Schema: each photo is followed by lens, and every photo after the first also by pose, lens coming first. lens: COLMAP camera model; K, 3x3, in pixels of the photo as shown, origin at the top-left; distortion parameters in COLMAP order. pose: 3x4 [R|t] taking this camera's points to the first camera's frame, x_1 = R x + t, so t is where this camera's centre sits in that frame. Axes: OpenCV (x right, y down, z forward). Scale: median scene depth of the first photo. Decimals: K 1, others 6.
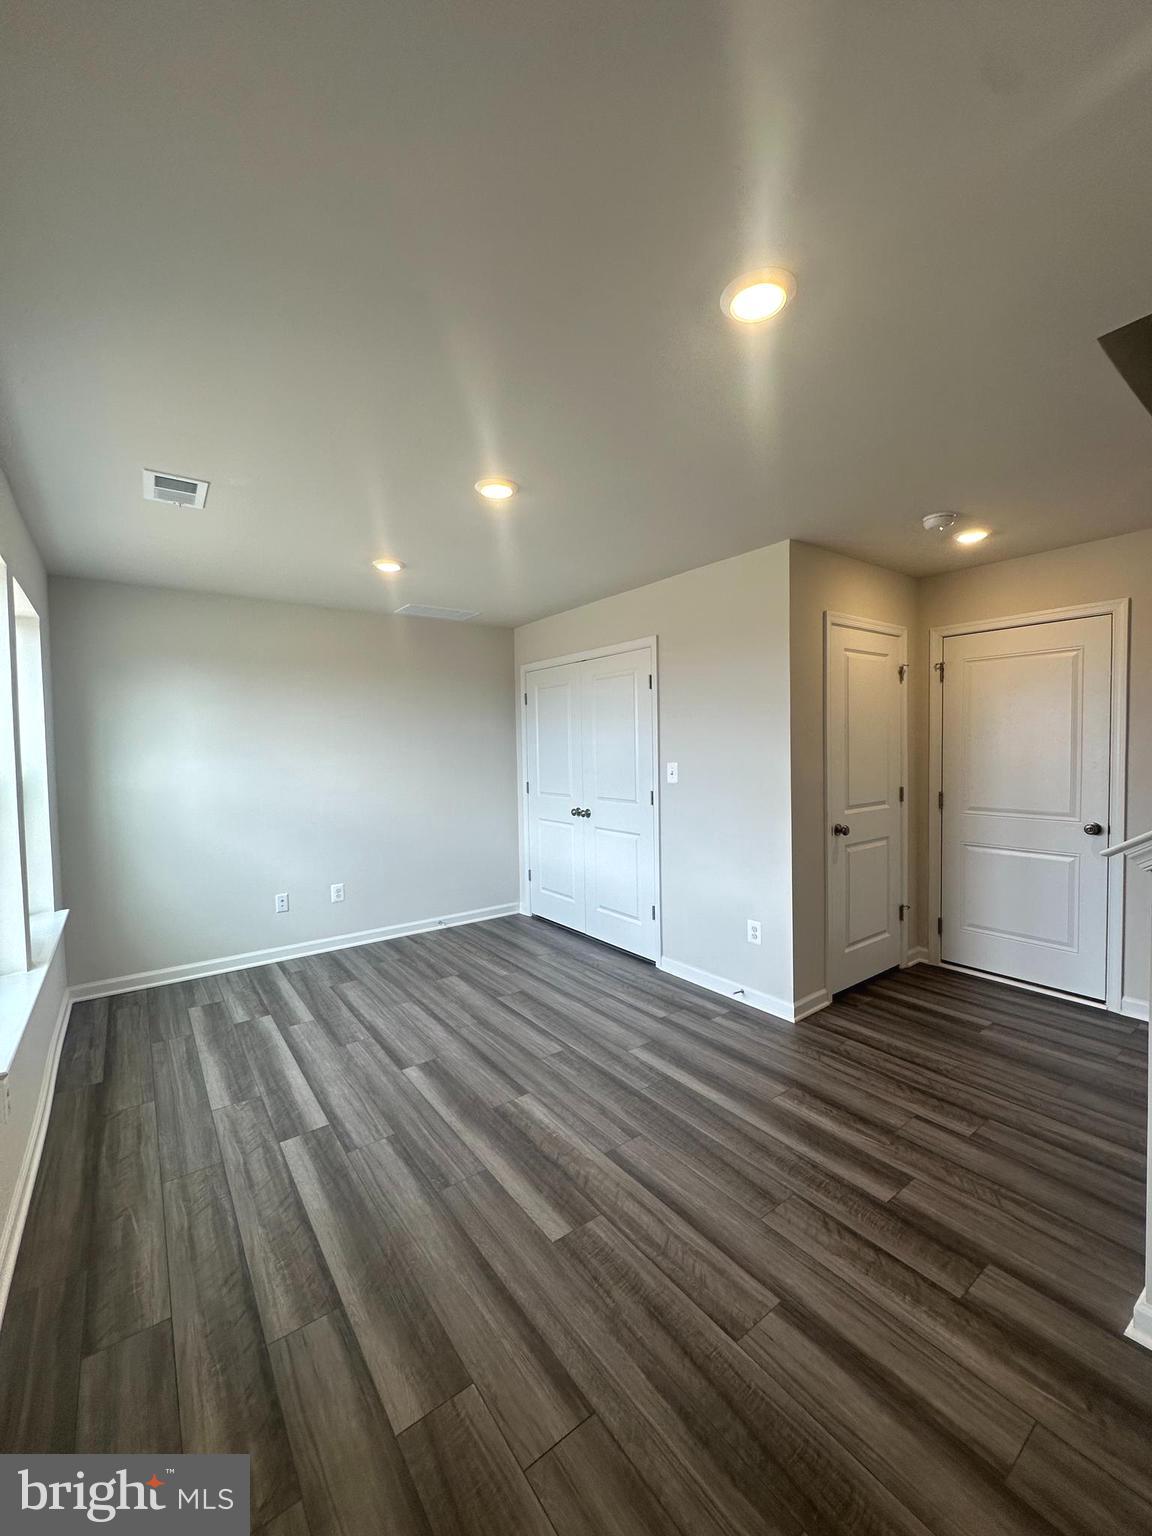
lens RADIAL K [[617.2, 0, 576.0], [0, 617.2, 768.0], [0, 0, 1]] dist [-0.002923, 0.000133]
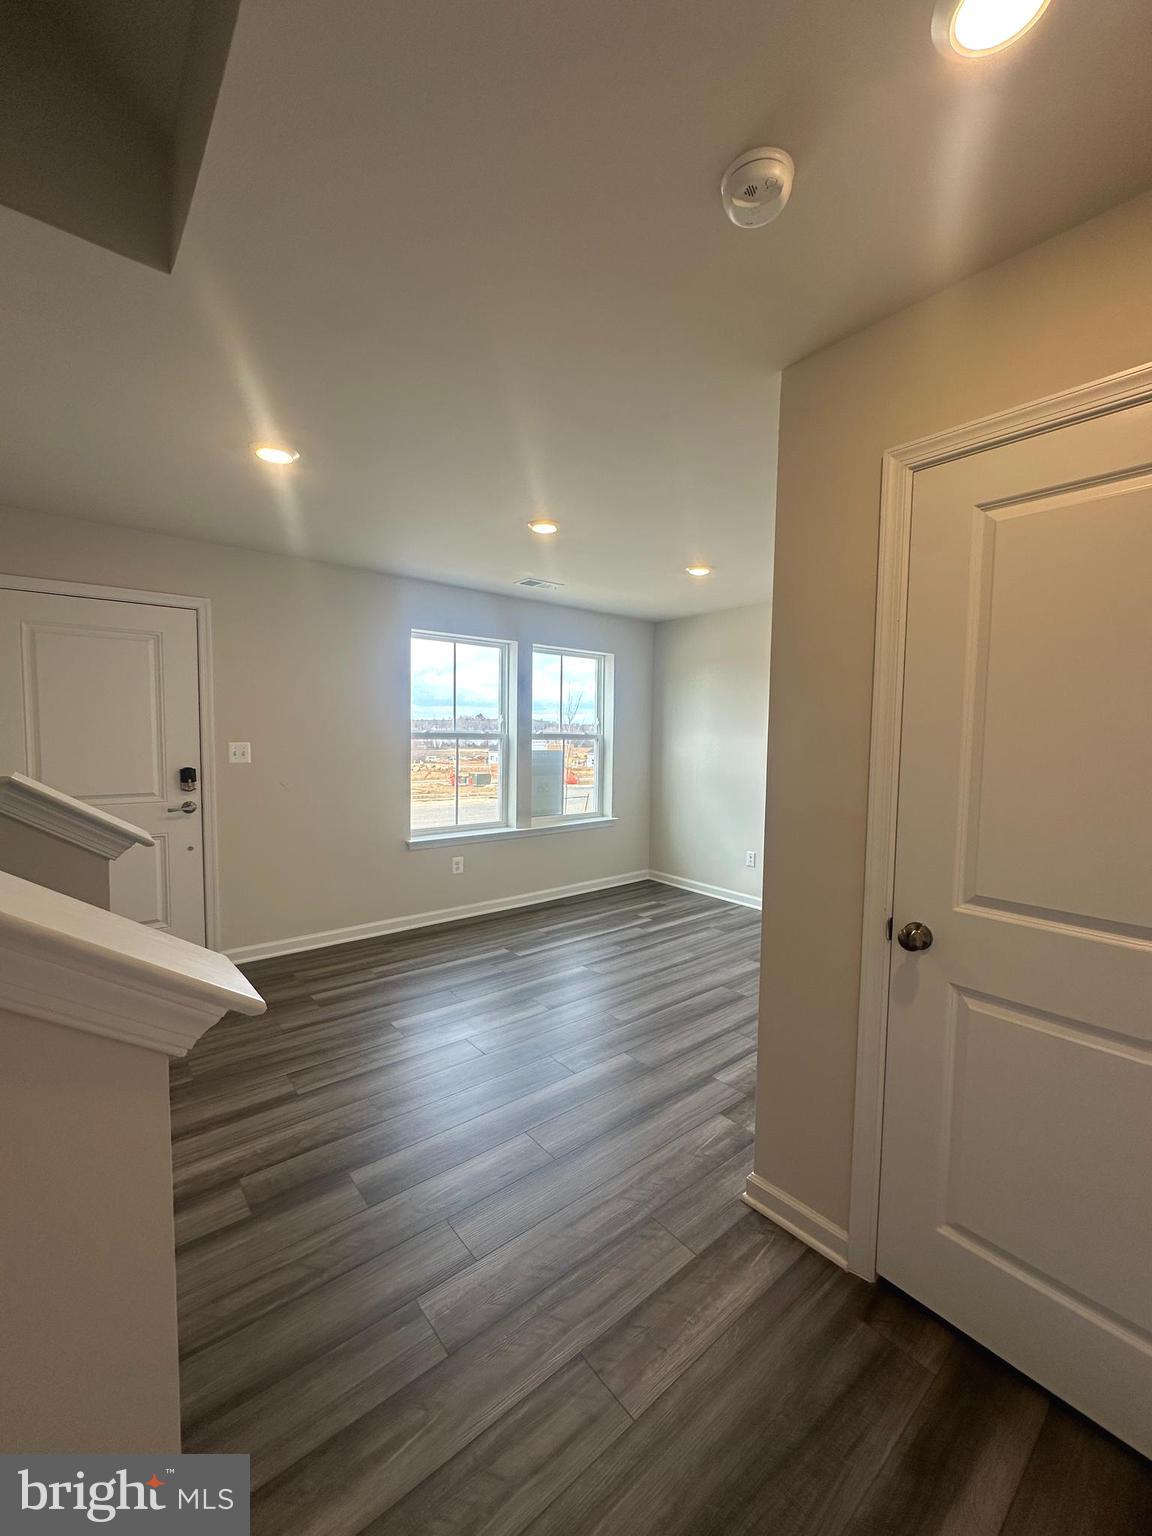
lens RADIAL K [[617.2, 0, 576.0], [0, 617.2, 768.0], [0, 0, 1]] dist [-0.002923, 0.000133]
pose [[0.045452, 0.080158, -0.995745, 0.949227], [-0.048897, 0.995759, 0.077927, -0.046282], [0.997769, 0.045147, 0.049178, 0.821249]]
